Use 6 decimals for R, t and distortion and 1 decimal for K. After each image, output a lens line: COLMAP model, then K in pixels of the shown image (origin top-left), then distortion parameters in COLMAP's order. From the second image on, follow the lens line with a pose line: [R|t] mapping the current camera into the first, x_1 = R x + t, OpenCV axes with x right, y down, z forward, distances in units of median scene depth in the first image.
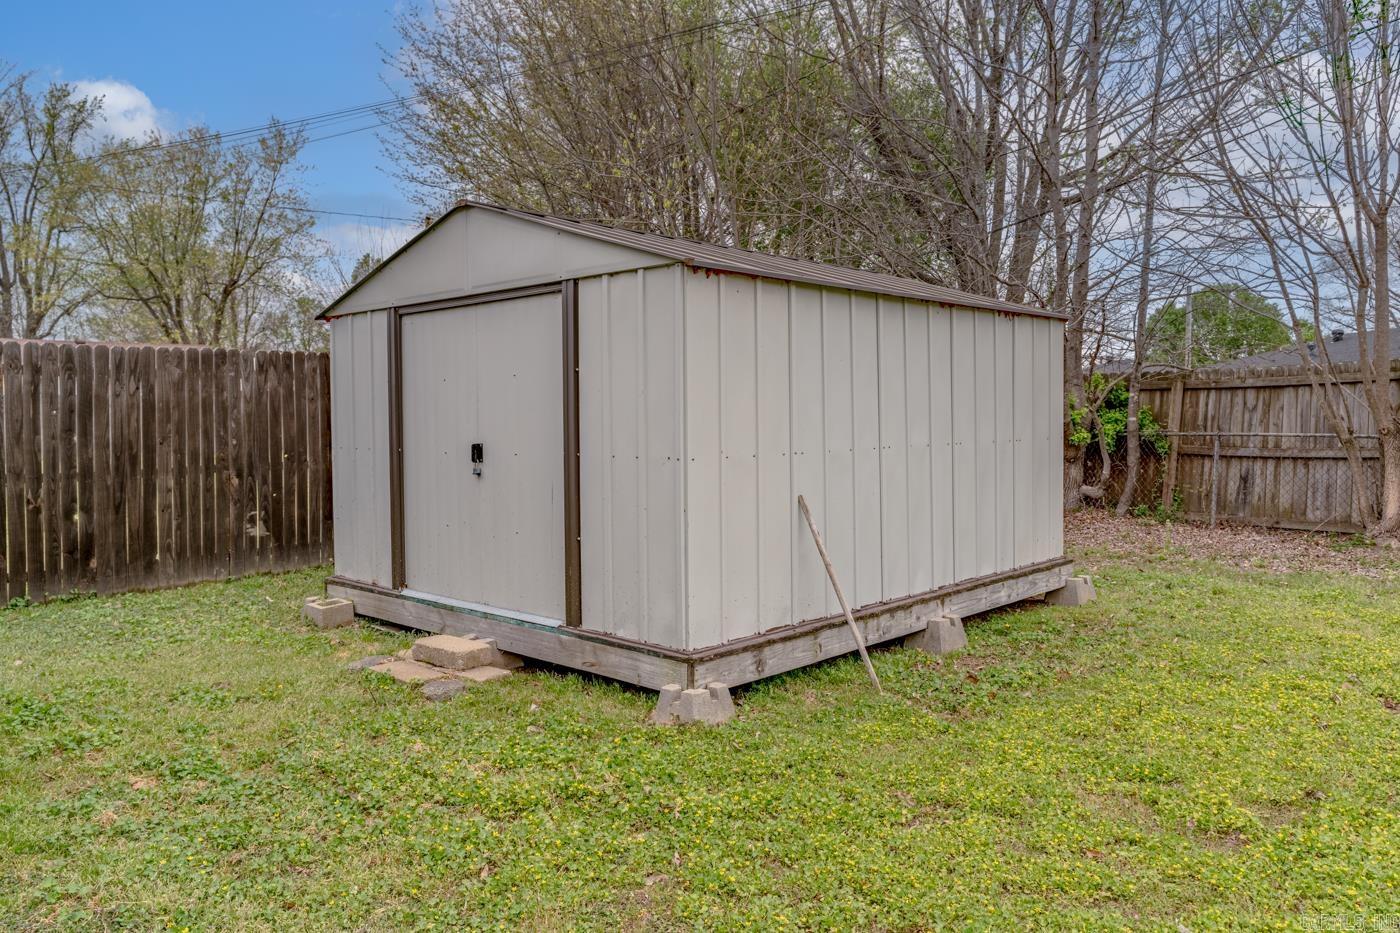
lens RADIAL K [[1011.1, 0, 700.0], [0, 1011.1, 466.5], [0, 0, 1]] dist [-0.001561, 0.000166]
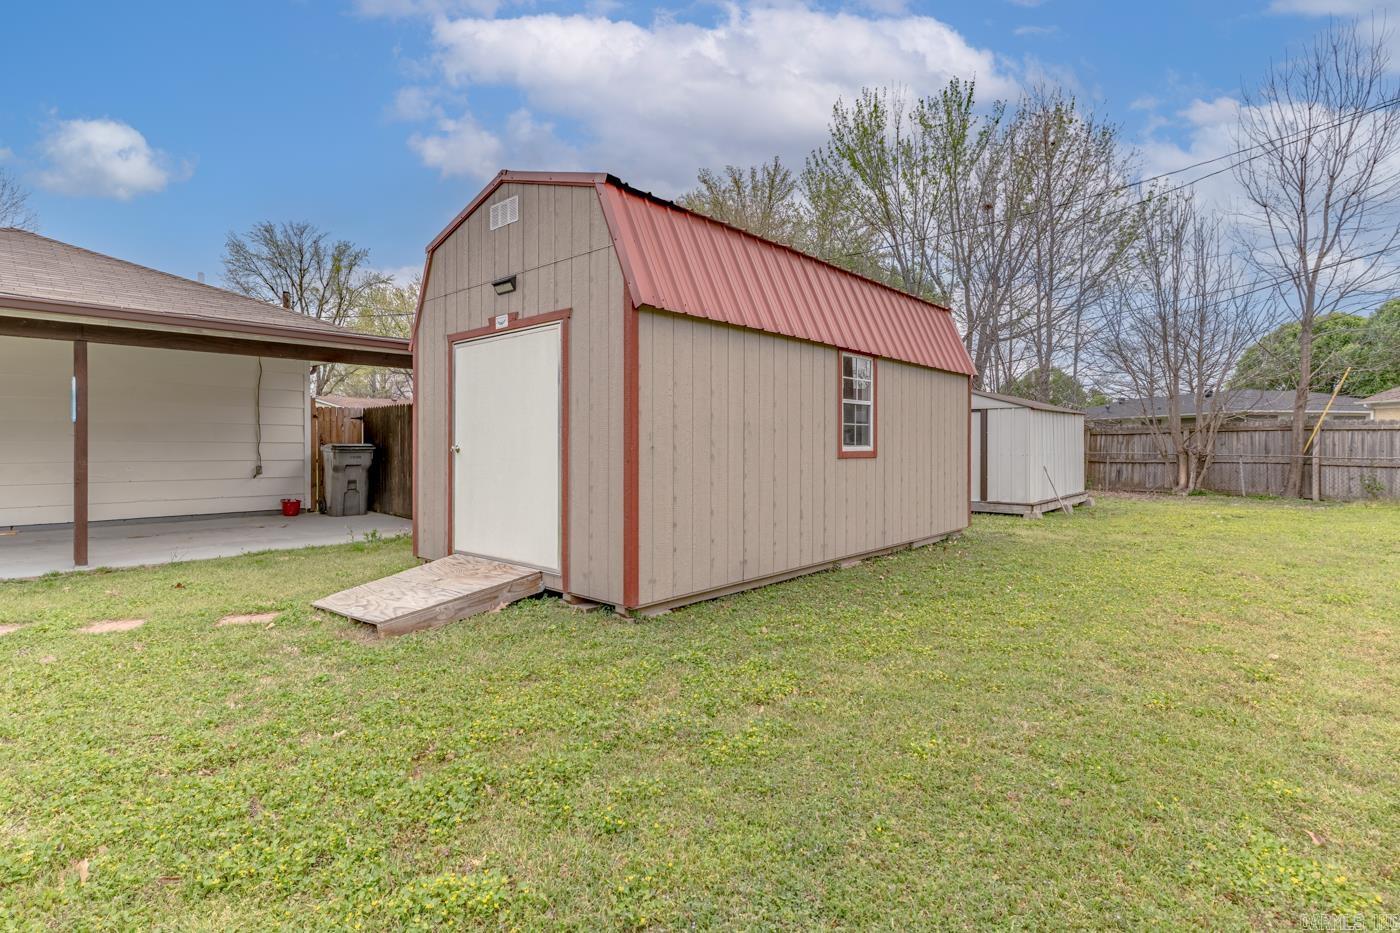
lens RADIAL K [[671.0, 0, 700.0], [0, 671.0, 466.5], [0, 0, 1]] dist [-0.000314, -0.000084]
pose [[0.999767, 0.004146, 0.021184, -0.578626], [-0.003783, 0.999846, -0.017130, 0.035899], [-0.021252, 0.017046, 0.999629, -0.686789]]
